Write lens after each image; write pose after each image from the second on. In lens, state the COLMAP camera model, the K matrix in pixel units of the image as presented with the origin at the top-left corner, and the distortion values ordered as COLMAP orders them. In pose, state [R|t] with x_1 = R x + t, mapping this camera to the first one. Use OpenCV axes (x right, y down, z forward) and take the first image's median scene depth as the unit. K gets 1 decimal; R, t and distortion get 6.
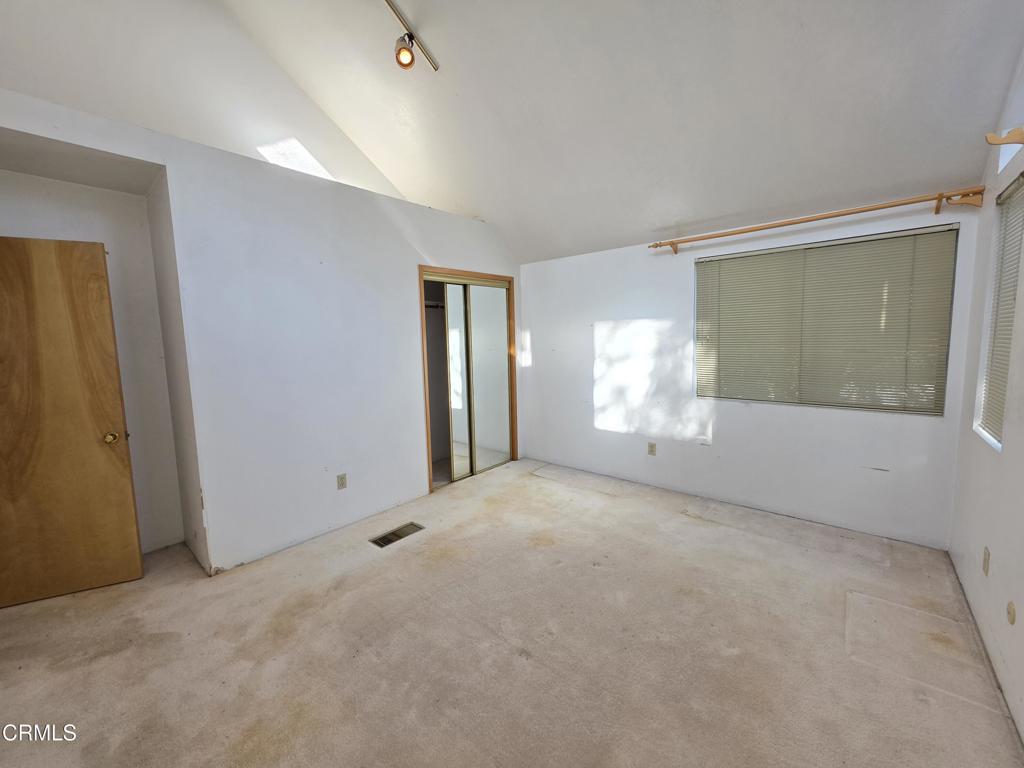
lens RADIAL K [[408.9, 0, 510.7], [0, 408.9, 378.5], [0, 0, 1]] dist [0.004075, 0.000094]
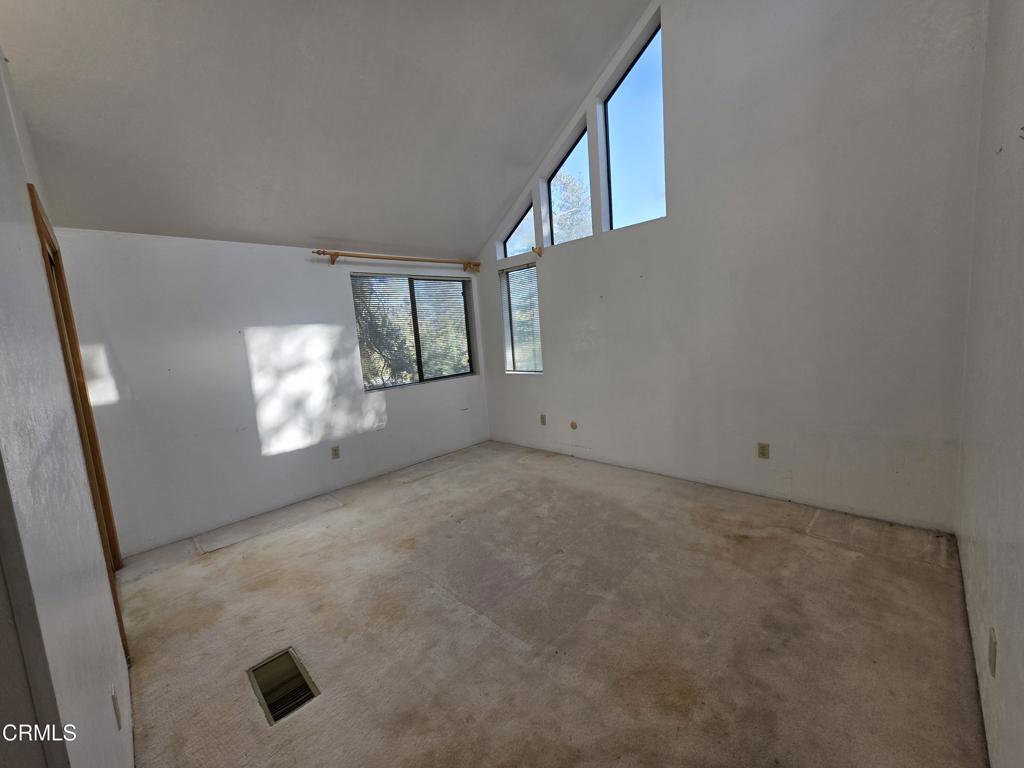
lens RADIAL K [[408.9, 0, 510.7], [0, 408.9, 382.9], [0, 0, 1]] dist [0.004075, 0.000094]
pose [[0.077217, -0.109856, 0.990944, -0.644330], [0.172776, 0.980348, 0.095219, -0.019851], [-0.981930, 0.163859, 0.094680, 0.476625]]
